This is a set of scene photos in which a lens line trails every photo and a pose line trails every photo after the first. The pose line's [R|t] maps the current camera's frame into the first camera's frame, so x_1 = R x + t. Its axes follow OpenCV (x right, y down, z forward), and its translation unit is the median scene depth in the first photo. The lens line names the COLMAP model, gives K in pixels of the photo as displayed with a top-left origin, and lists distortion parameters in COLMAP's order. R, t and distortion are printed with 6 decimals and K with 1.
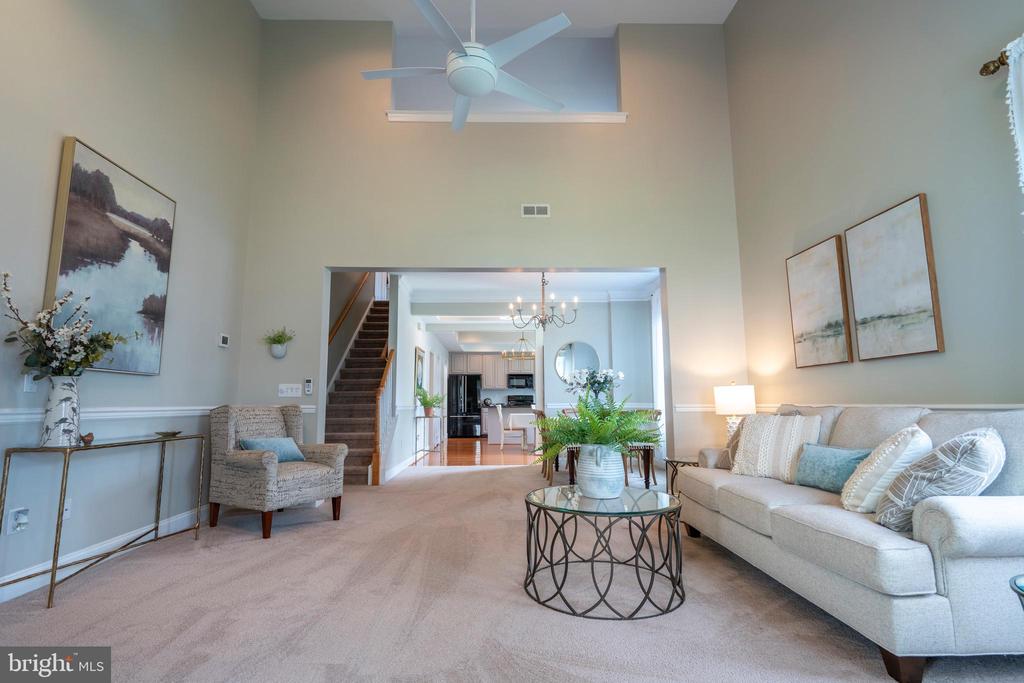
lens RADIAL K [[458.5, 0, 508.8], [0, 458.5, 346.0], [0, 0, 1]] dist [-0.003539, 0.002752]
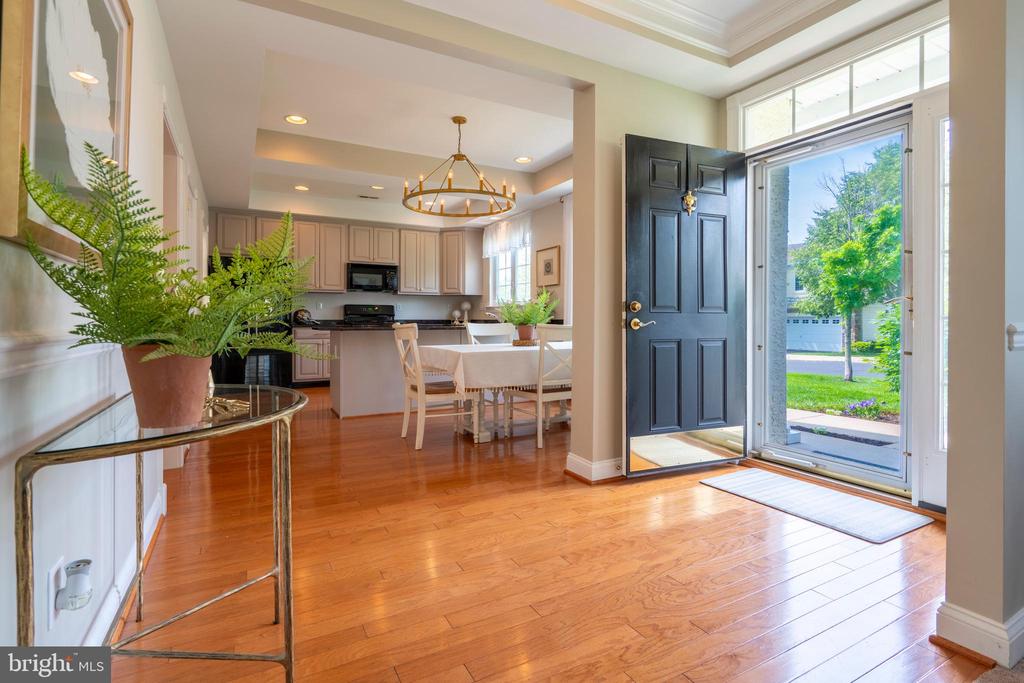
lens RADIAL K [[458.5, 0, 528.7], [0, 458.5, 320.6], [0, 0, 1]] dist [-0.003539, 0.002752]
pose [[0.864280, 0.001961, 0.503008, -0.379969], [-0.064715, 0.992115, 0.107327, 0.262281], [-0.498831, -0.125313, 0.857592, 2.073133]]
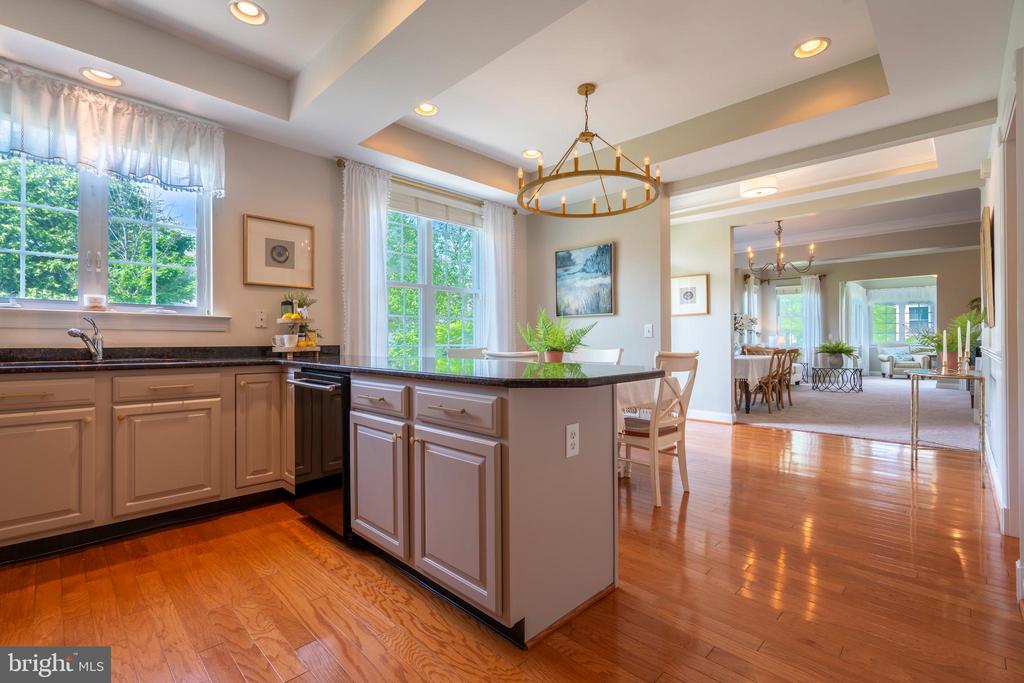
lens RADIAL K [[458.5, 0, 504.7], [0, 458.5, 338.5], [0, 0, 1]] dist [-0.003539, 0.002752]
pose [[-0.683534, 0.007635, 0.729879, -0.521555], [-0.087310, 0.991911, -0.092142, 0.517067], [-0.724678, -0.126708, -0.677338, 4.205703]]
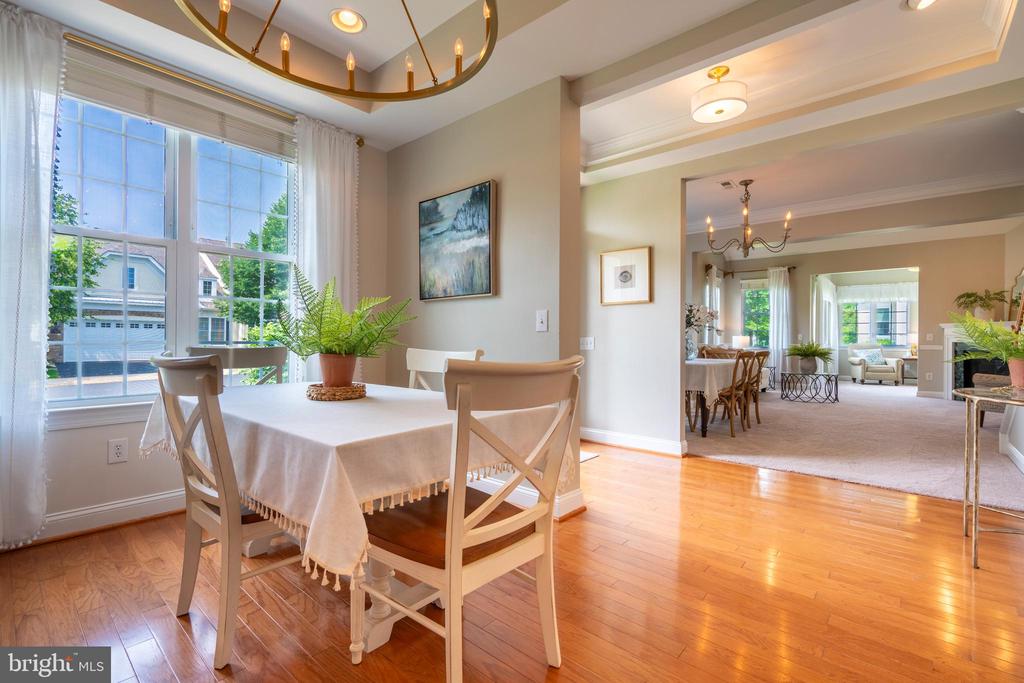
lens RADIAL K [[458.5, 0, 504.4], [0, 458.5, 341.1], [0, 0, 1]] dist [-0.003539, 0.002752]
pose [[-0.726982, -0.000850, 0.686656, -0.341504], [-0.087935, 0.991881, -0.091872, 0.449565], [-0.681003, -0.127170, -0.721154, 3.615418]]
